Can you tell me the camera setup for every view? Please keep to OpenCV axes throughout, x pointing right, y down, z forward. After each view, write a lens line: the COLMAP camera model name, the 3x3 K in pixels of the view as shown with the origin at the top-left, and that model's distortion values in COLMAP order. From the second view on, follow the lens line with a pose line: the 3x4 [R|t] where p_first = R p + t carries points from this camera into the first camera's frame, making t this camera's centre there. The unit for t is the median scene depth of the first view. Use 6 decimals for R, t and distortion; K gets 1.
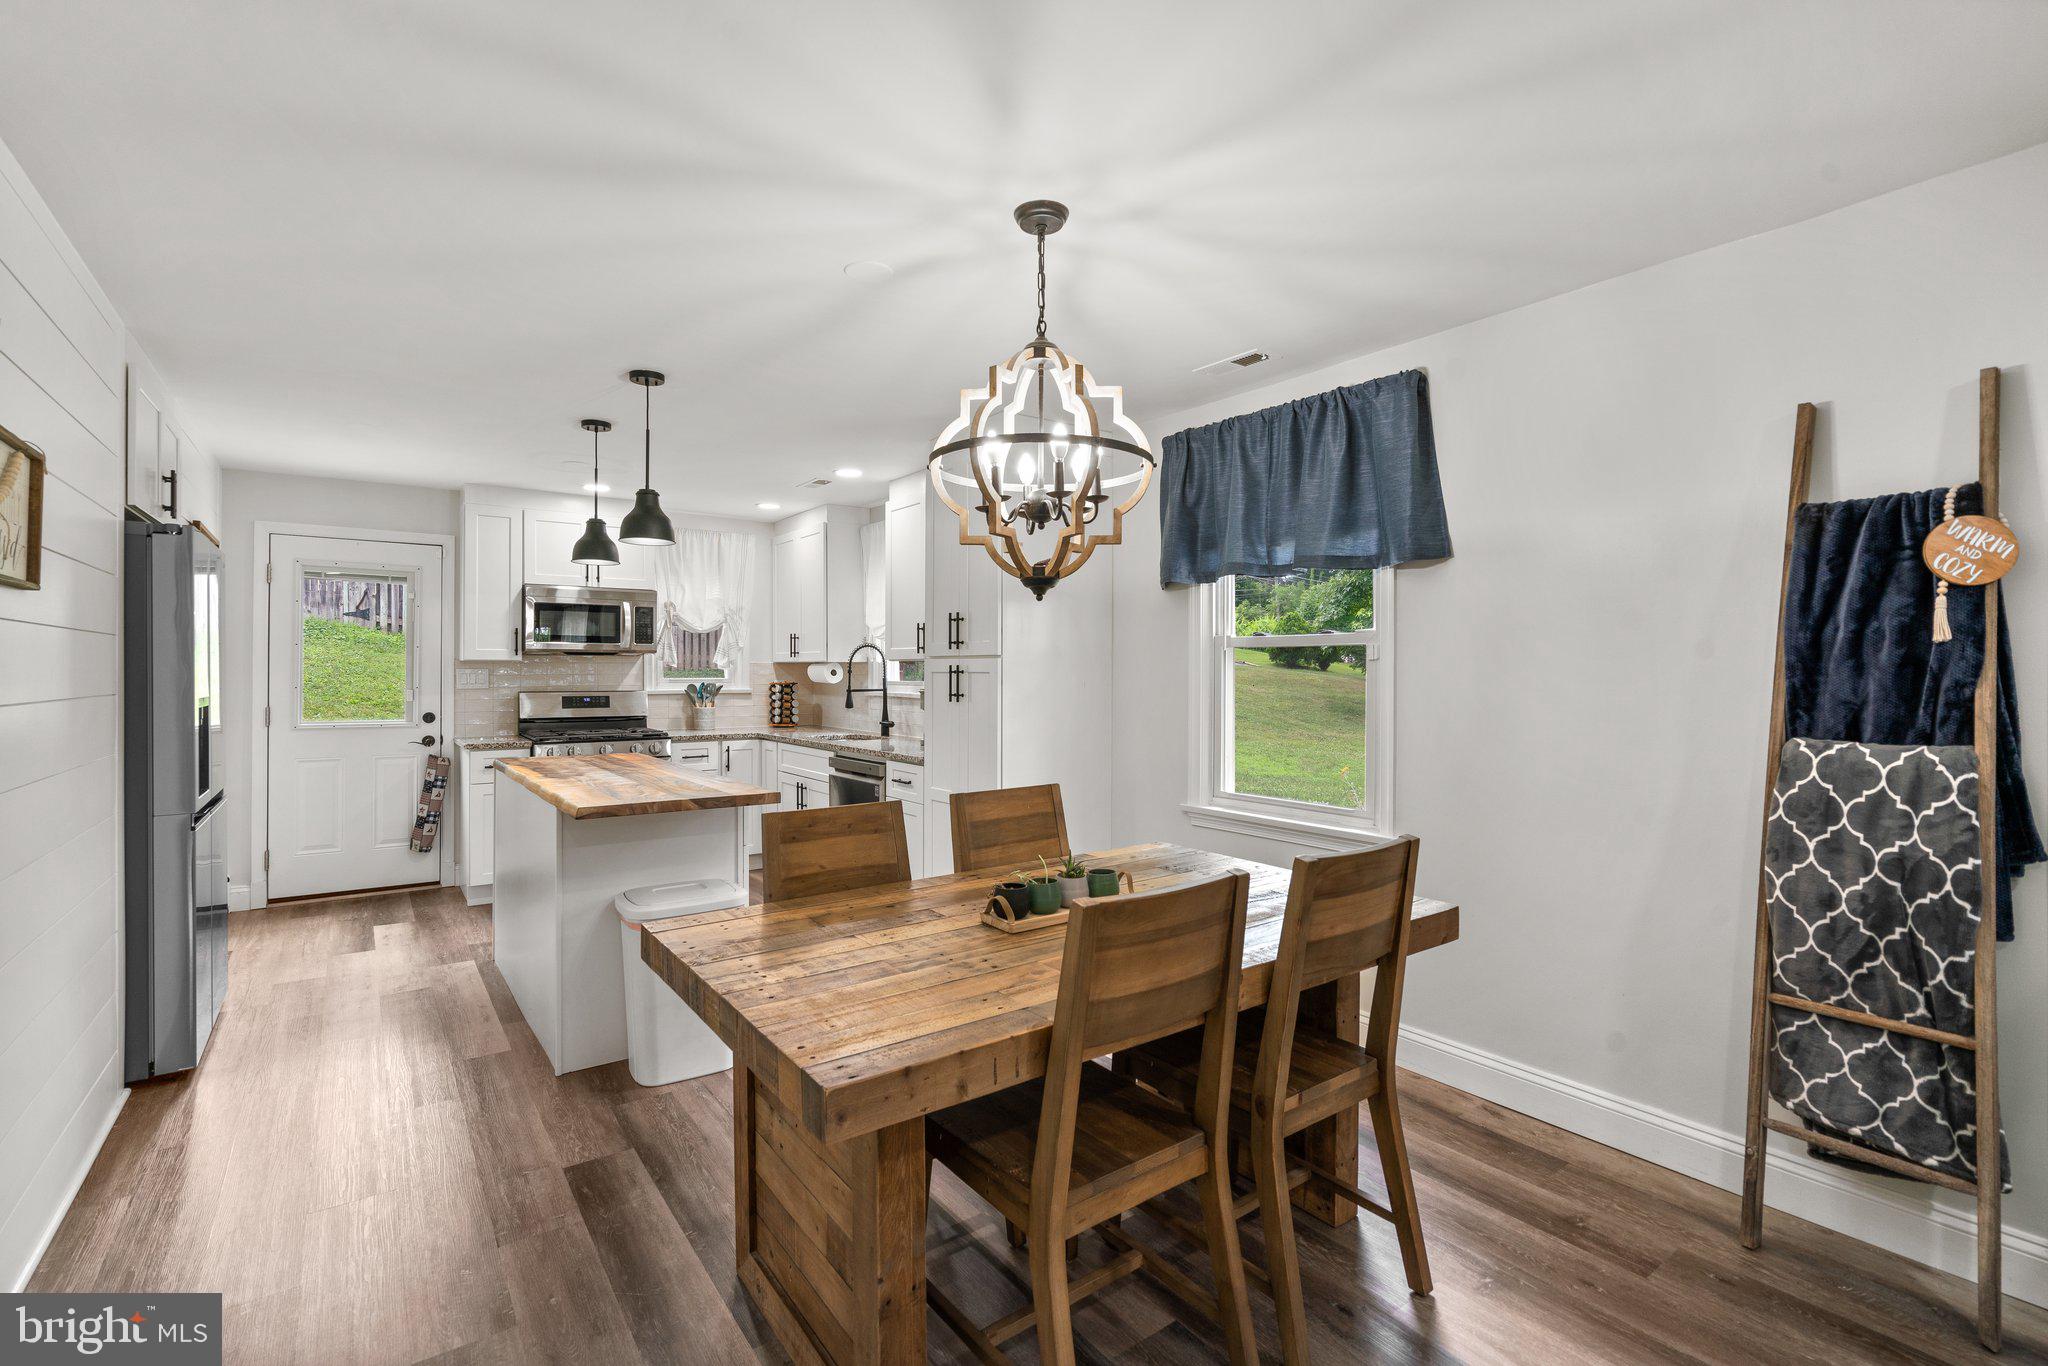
lens RADIAL K [[938.1, 0, 1010.1], [0, 938.1, 685.9], [0, 0, 1]] dist [-0.013211, 0.002342]
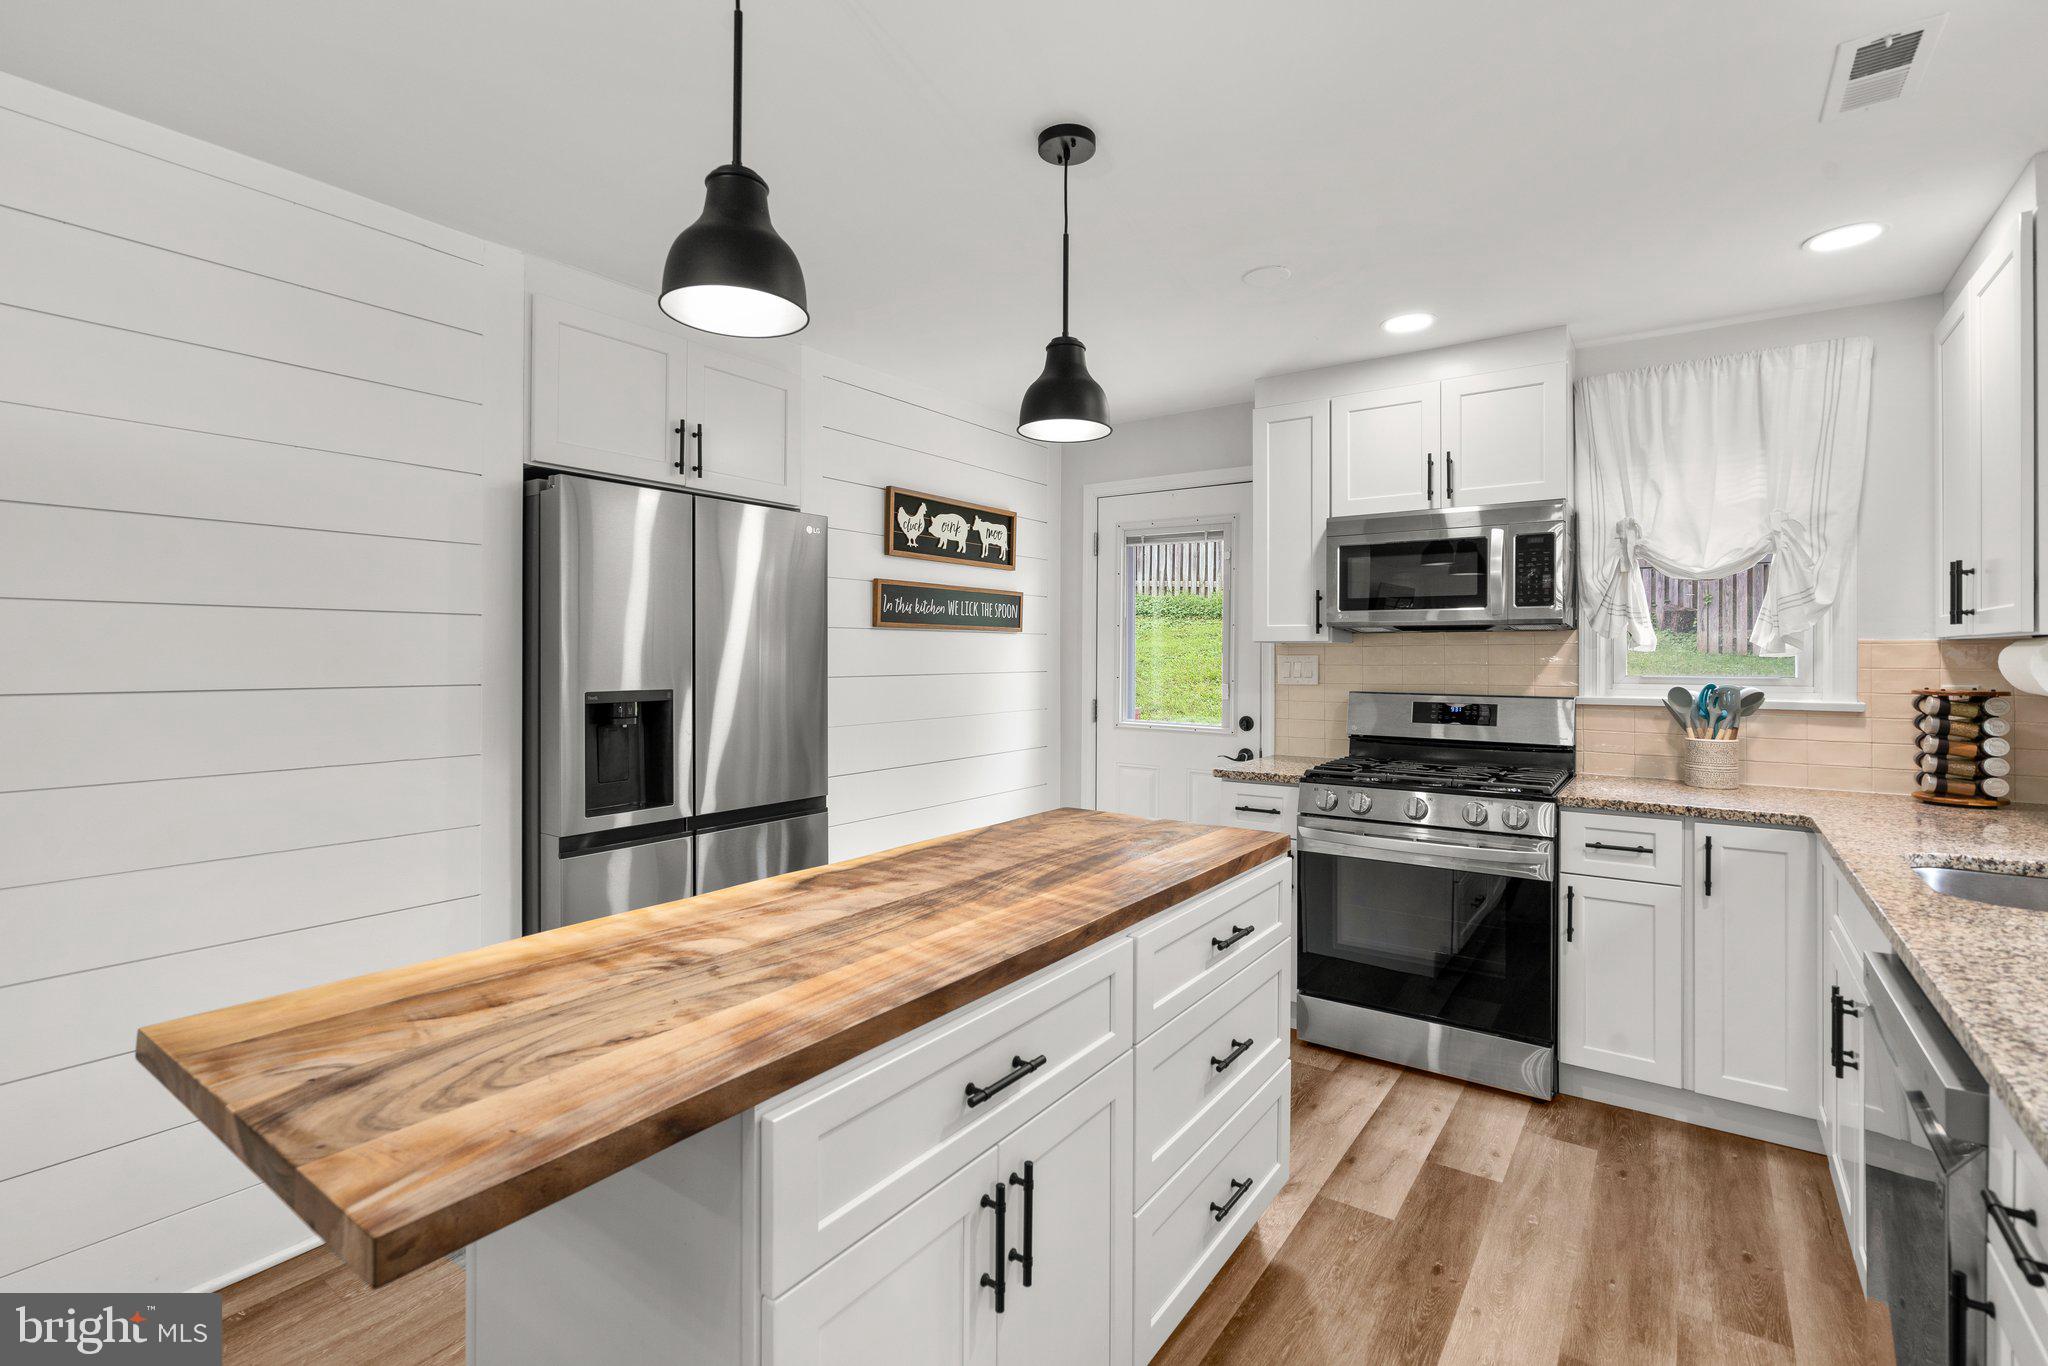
lens RADIAL K [[938.1, 0, 1007.1], [0, 938.1, 655.6], [0, 0, 1]] dist [-0.013211, 0.002342]
pose [[0.310830, 0.000855, -0.950465, 0.002242], [-0.017252, 0.999840, -0.004743, -0.010322], [0.950309, 0.017872, 0.310795, 0.557851]]
